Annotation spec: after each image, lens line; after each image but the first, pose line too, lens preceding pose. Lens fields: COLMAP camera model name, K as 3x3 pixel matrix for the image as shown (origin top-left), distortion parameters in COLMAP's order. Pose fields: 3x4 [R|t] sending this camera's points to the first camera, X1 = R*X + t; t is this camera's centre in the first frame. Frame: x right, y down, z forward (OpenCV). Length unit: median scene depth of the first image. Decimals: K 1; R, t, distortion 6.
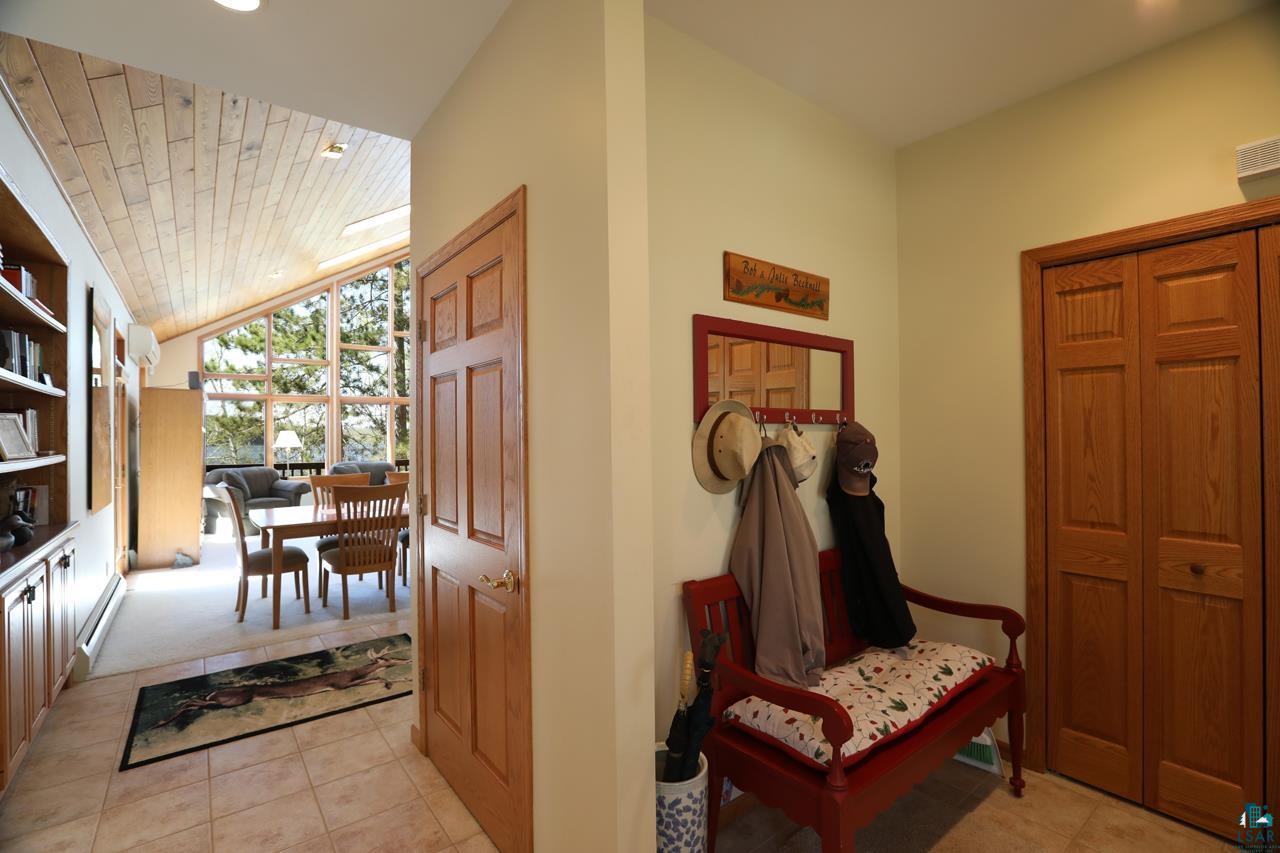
lens RADIAL K [[575.1, 0, 636.6], [0, 575.1, 431.9], [0, 0, 1]] dist [0.002860, 0.000467]
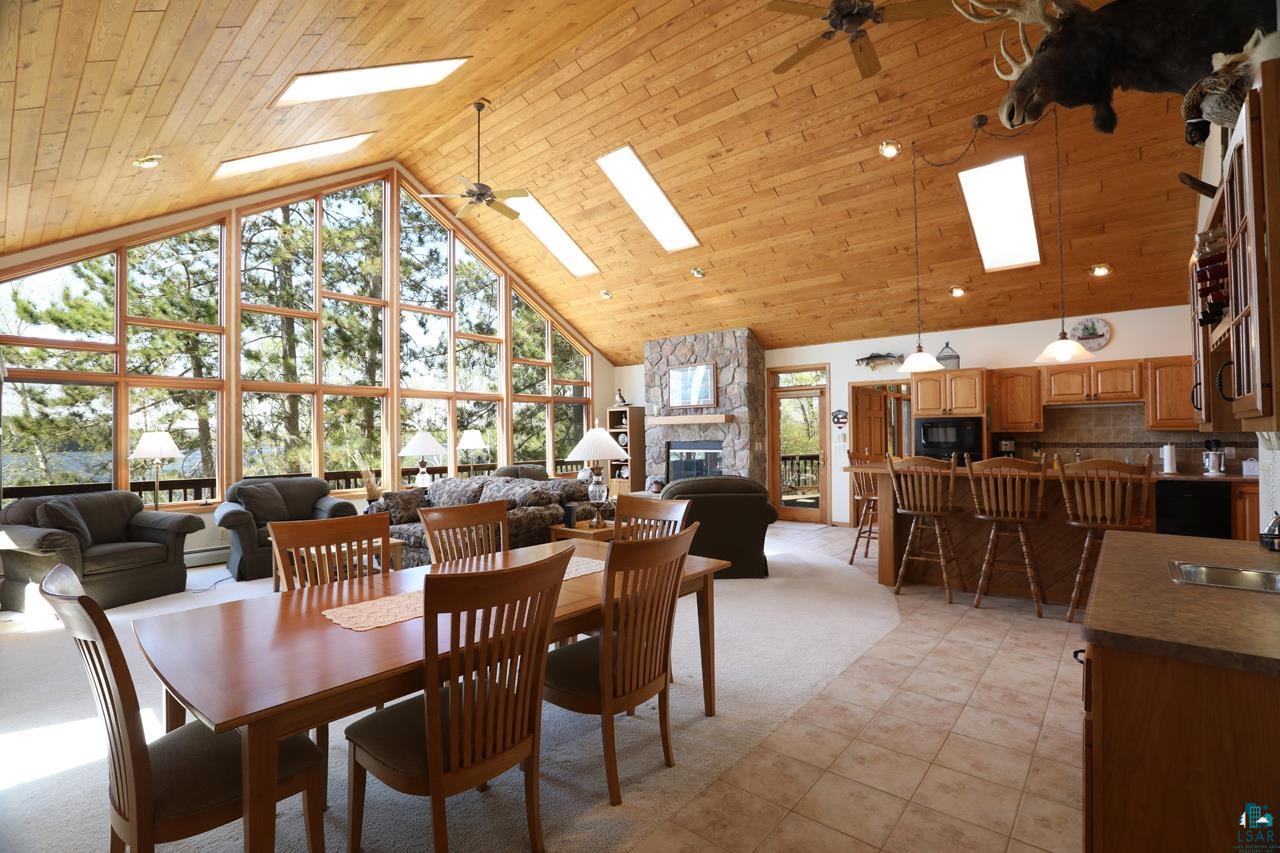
lens RADIAL K [[575.1, 0, 642.0], [0, 575.1, 425.4], [0, 0, 1]] dist [0.002860, 0.000467]
pose [[0.980497, 0.000030, 0.196532, -0.212769], [0.003187, 0.999866, -0.016056, 0.004780], [-0.196506, 0.016369, 0.980366, 0.282141]]
